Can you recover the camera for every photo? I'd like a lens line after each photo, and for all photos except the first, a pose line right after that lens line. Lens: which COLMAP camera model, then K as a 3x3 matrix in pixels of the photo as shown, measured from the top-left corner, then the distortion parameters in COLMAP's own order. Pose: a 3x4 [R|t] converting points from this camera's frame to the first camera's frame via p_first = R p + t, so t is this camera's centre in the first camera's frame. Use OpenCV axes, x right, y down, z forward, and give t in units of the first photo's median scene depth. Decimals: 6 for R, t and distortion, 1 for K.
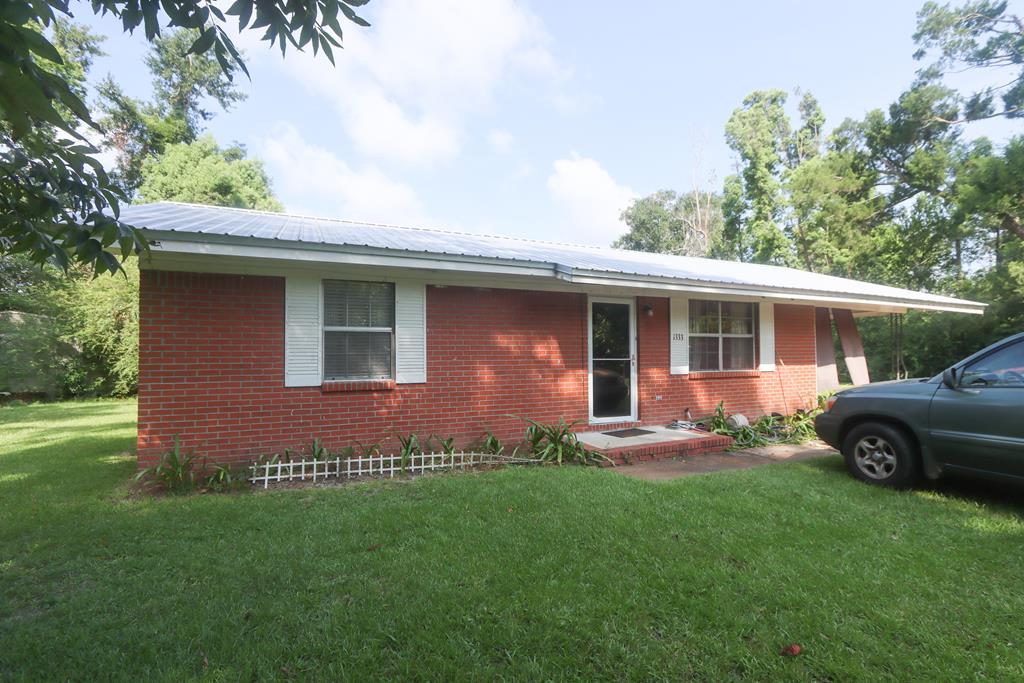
lens RADIAL K [[473.9, 0, 514.8], [0, 473.9, 344.4], [0, 0, 1]] dist [-0.014661, -0.000224]
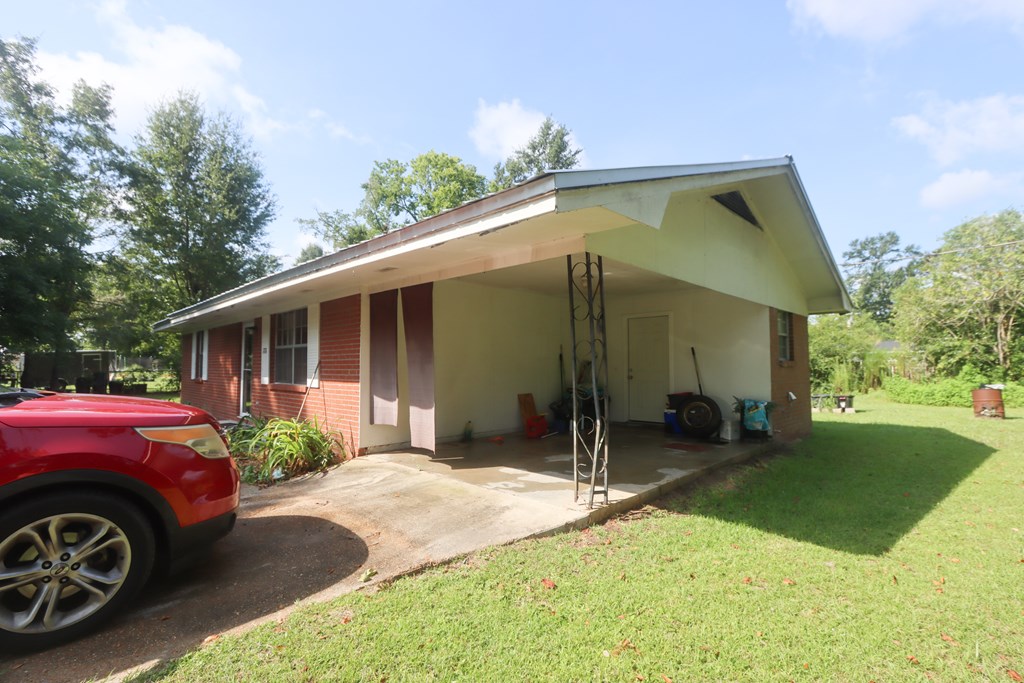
lens RADIAL K [[473.9, 0, 514.8], [0, 473.9, 344.4], [0, 0, 1]] dist [-0.014661, -0.000224]
pose [[0.338886, -0.037816, -0.940067, 1.463333], [0.023008, 0.999226, -0.031902, 0.017330], [0.940546, -0.010818, 0.339494, 1.091948]]
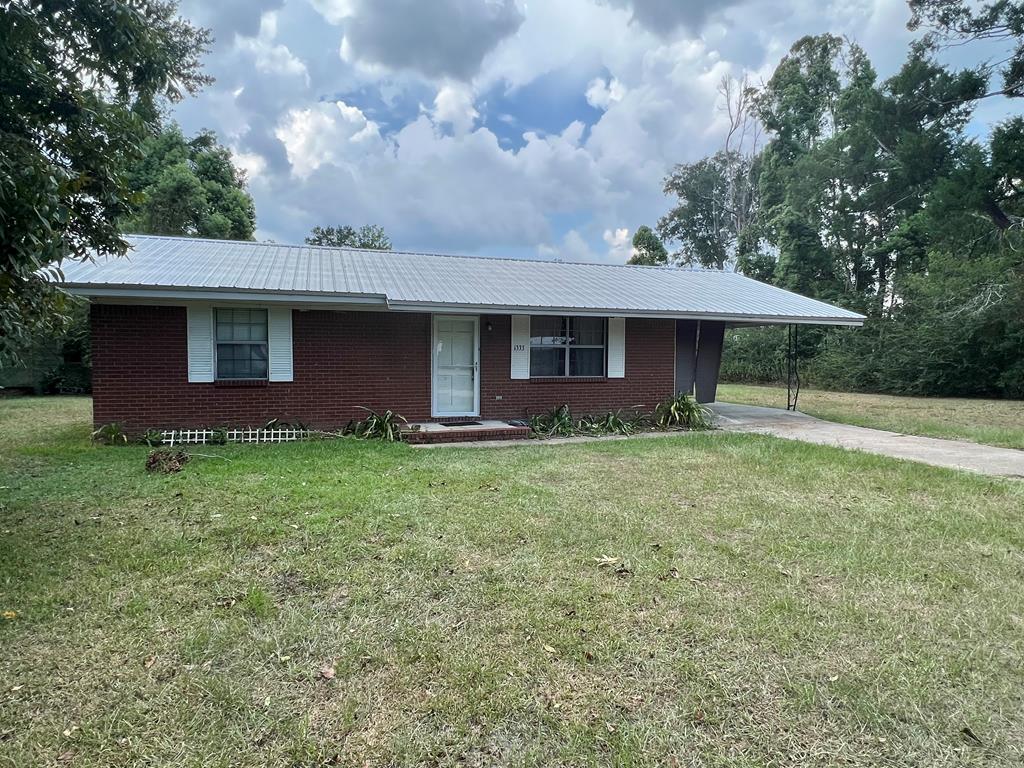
lens RADIAL K [[599.4, 0, 515.1], [0, 599.4, 384.5], [0, 0, 1]] dist [0.002886, -0.000024]
pose [[0.994264, 0.017844, -0.105453, 0.462255], [-0.009858, 0.997076, 0.075778, -0.035685], [0.106497, -0.074303, 0.991533, -0.476483]]
